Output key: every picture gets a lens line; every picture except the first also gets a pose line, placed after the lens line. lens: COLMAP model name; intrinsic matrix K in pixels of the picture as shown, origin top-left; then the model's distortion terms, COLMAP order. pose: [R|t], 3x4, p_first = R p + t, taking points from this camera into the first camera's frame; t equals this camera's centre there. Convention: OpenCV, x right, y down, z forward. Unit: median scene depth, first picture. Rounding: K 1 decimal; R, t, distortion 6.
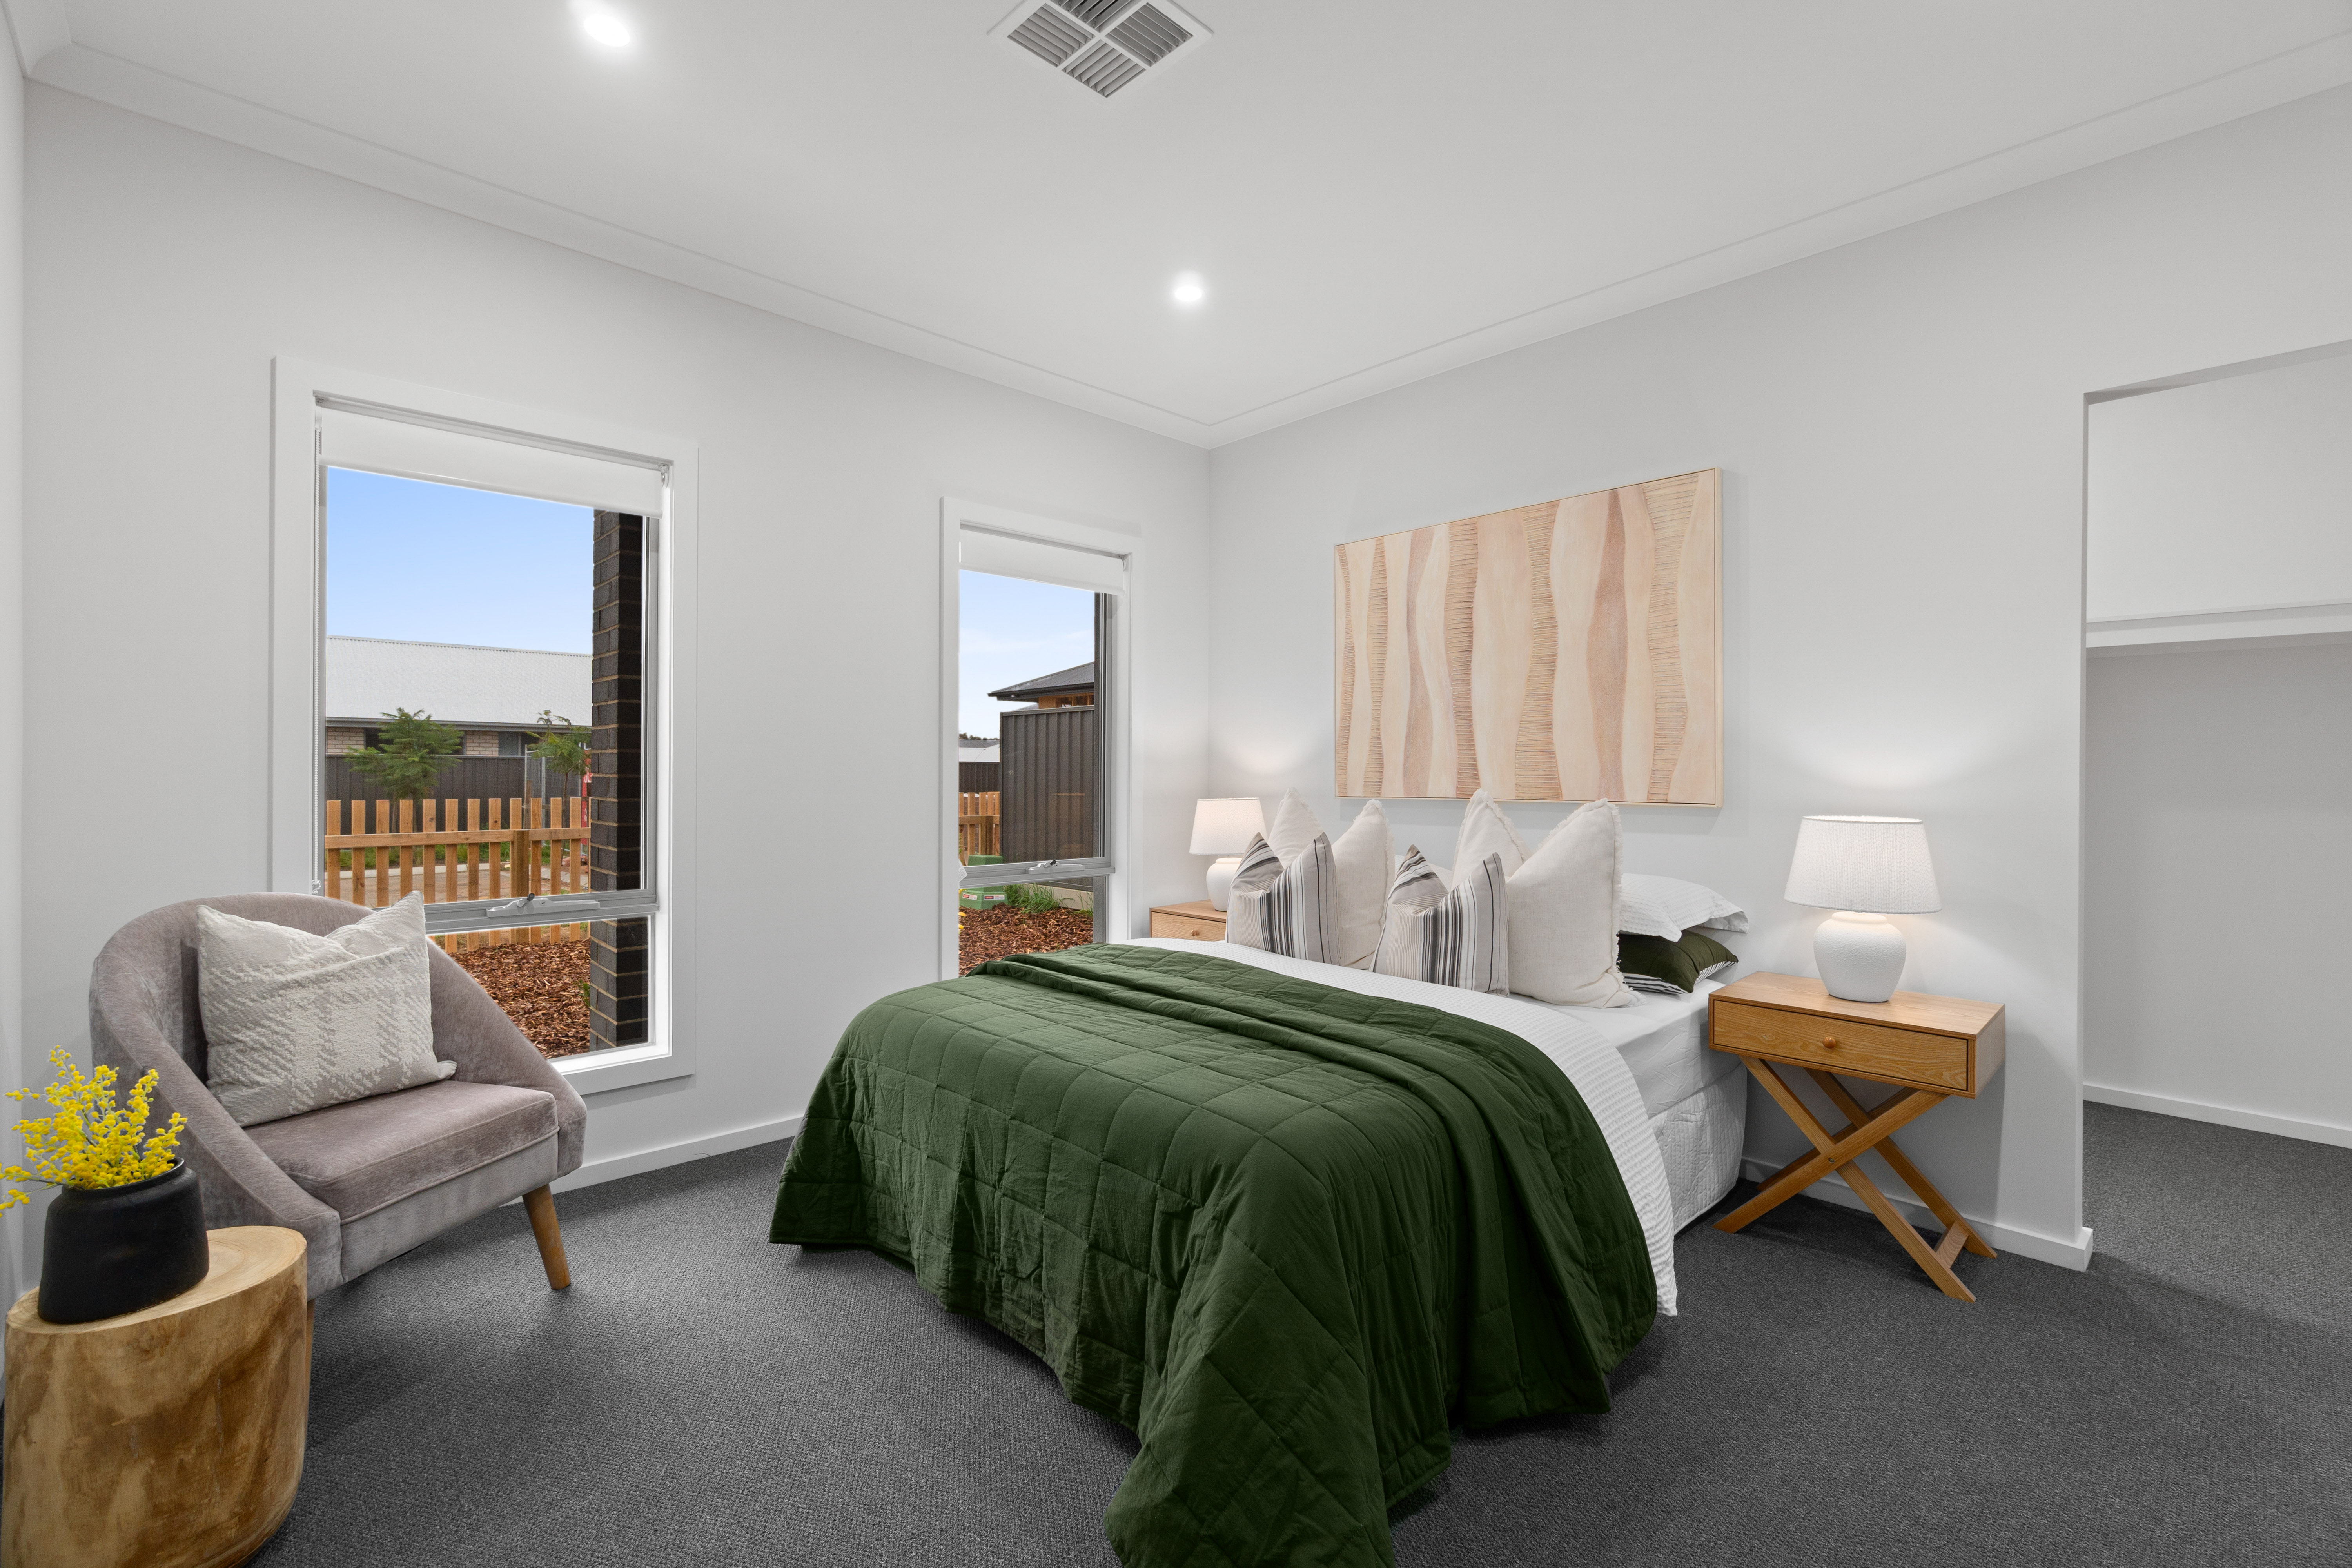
lens RADIAL K [[1007.0, 0, 1166.4], [0, 1007.0, 773.0], [0, 0, 1]] dist [-0.005354, 0.000765]
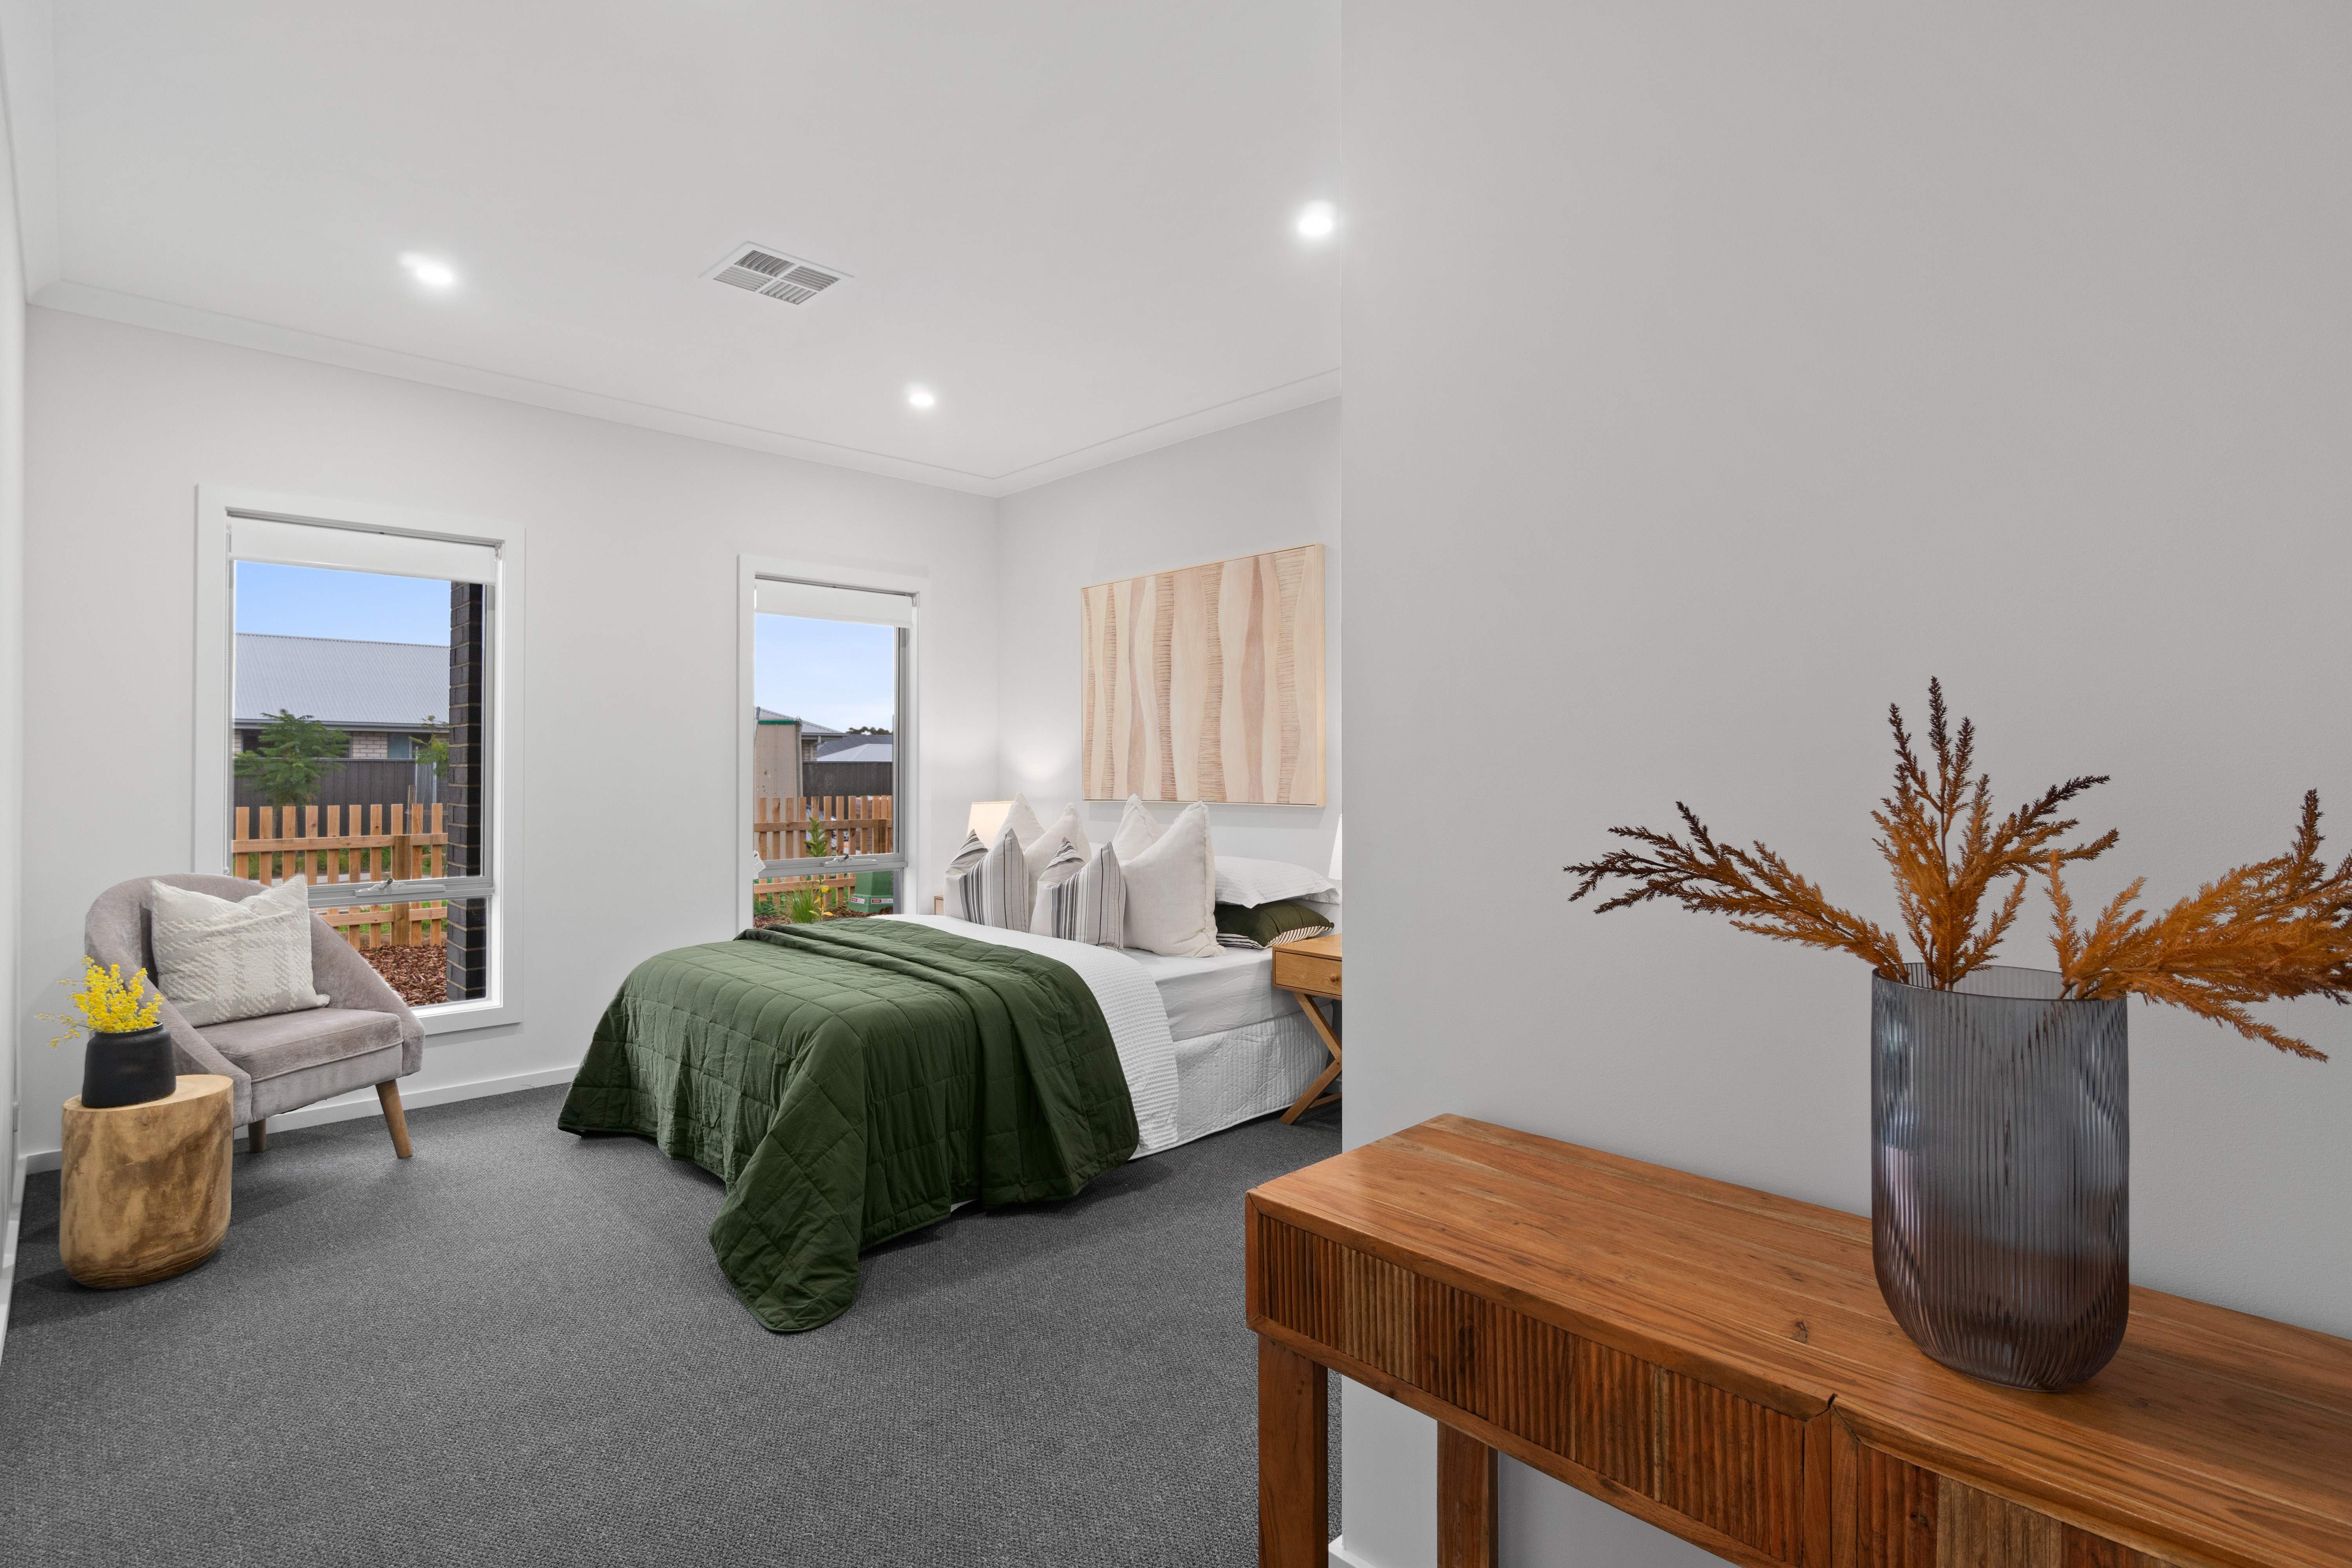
lens RADIAL K [[1137.6, 0, 1163.0], [0, 1137.6, 759.2], [0, 0, 1]] dist [0.002133, -0.002267]
pose [[0.999952, -0.004491, 0.008726, 0.323760], [0.004583, 0.999934, -0.010574, -0.012649], [-0.008678, 0.010614, 0.999906, -0.439451]]
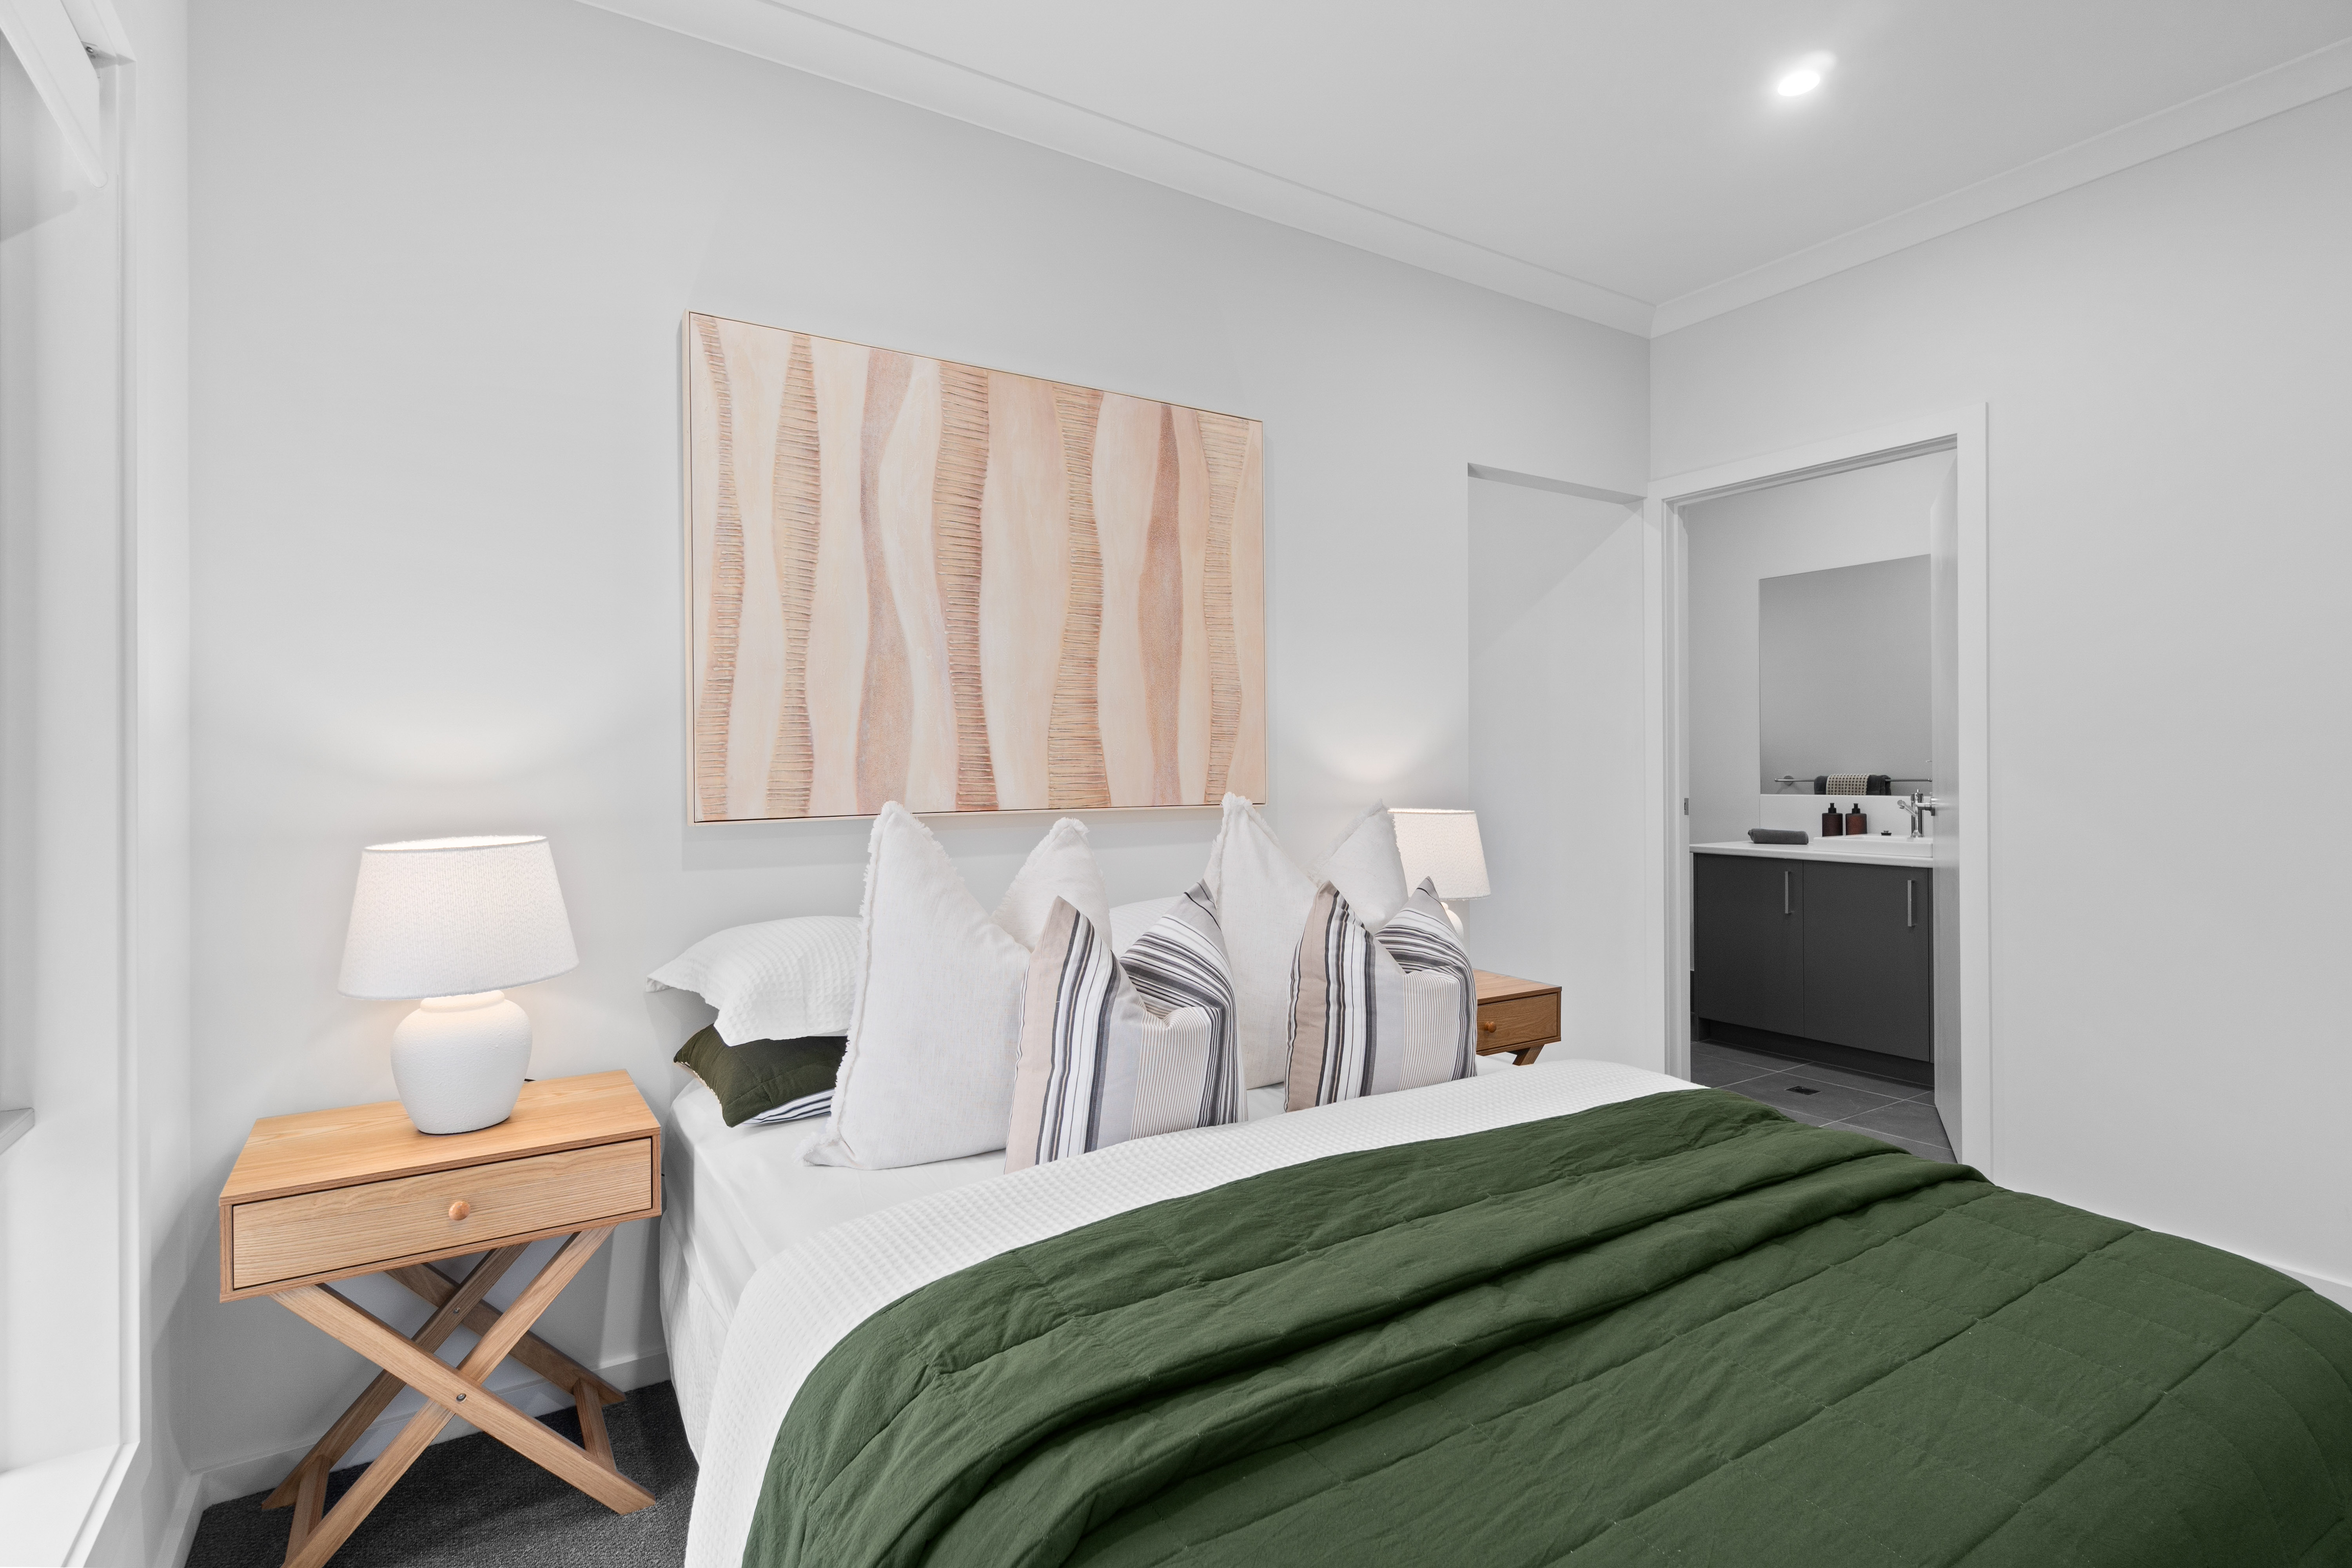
lens RADIAL K [[1137.6, 0, 1158.8], [0, 1137.6, 779.9], [0, 0, 1]] dist [0.002133, -0.002267]
pose [[0.197854, -0.005963, 0.980213, -0.430729], [0.011425, 0.999928, 0.003777, 0.004851], [-0.980165, 0.010452, 0.197908, 0.860912]]
